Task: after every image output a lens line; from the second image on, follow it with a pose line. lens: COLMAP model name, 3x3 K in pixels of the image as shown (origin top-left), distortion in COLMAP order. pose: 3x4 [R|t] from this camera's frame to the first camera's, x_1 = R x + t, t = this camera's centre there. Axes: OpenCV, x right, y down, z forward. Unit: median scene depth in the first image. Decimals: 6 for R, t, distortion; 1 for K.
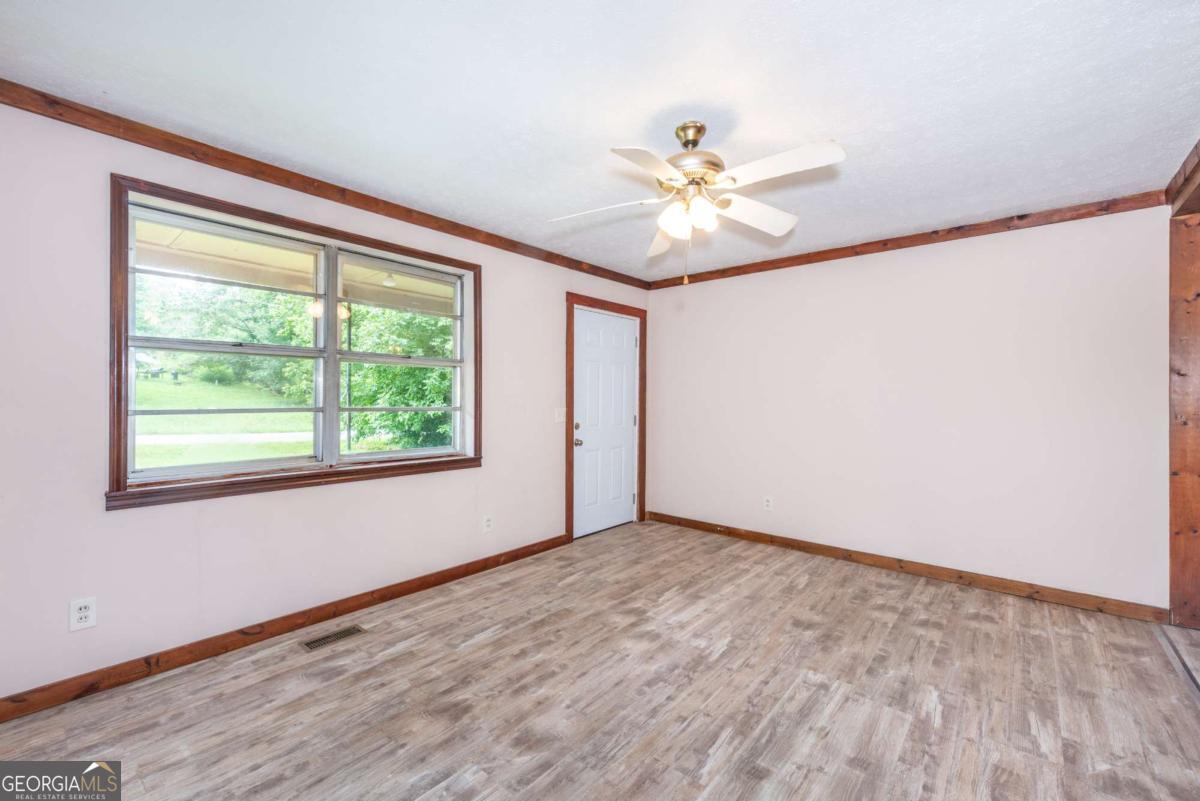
lens RADIAL K [[499.4, 0, 601.5], [0, 499.4, 396.4], [0, 0, 1]] dist [0.023109, -0.007944]
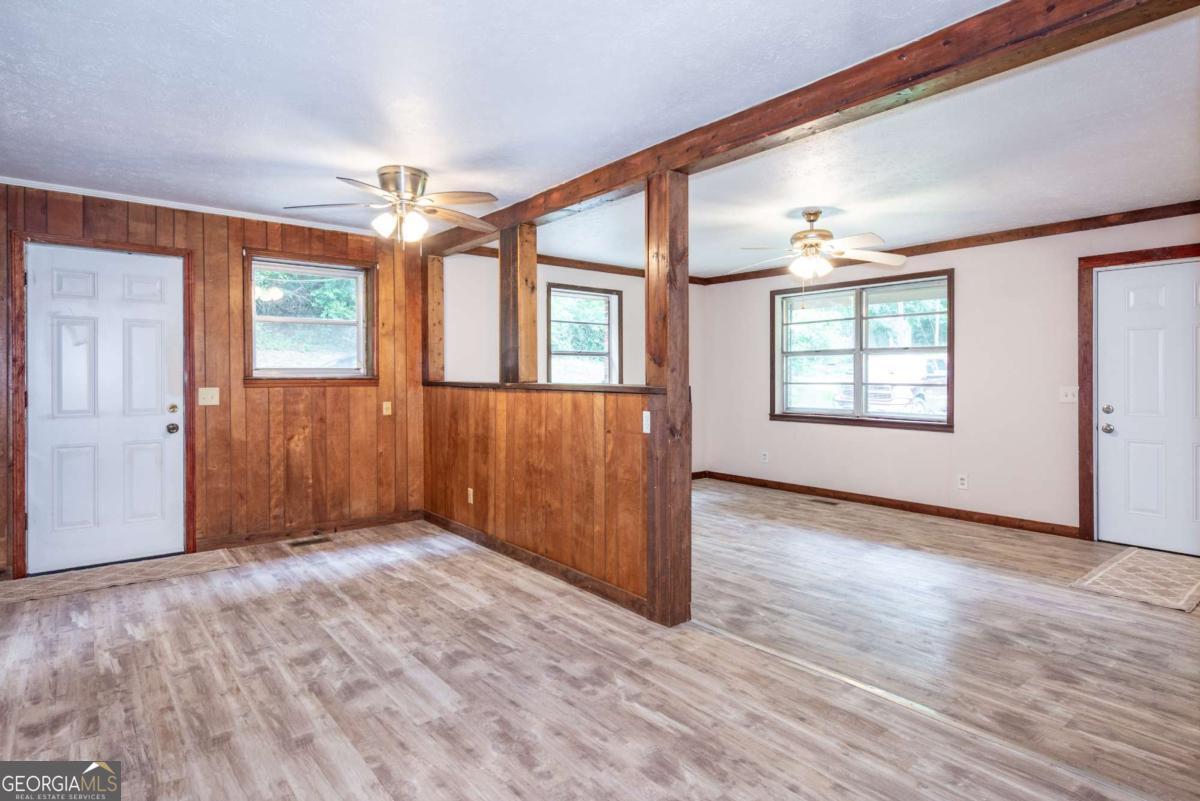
lens RADIAL K [[634.8, 0, 579.5], [0, 634.8, 378.5], [0, 0, 1]] dist [0.015248, -0.001597]
pose [[-0.200525, -0.003575, -0.979682, 1.899358], [0.000206, 0.999993, -0.003692, 0.017436], [0.979688, -0.000942, -0.200523, 0.541675]]
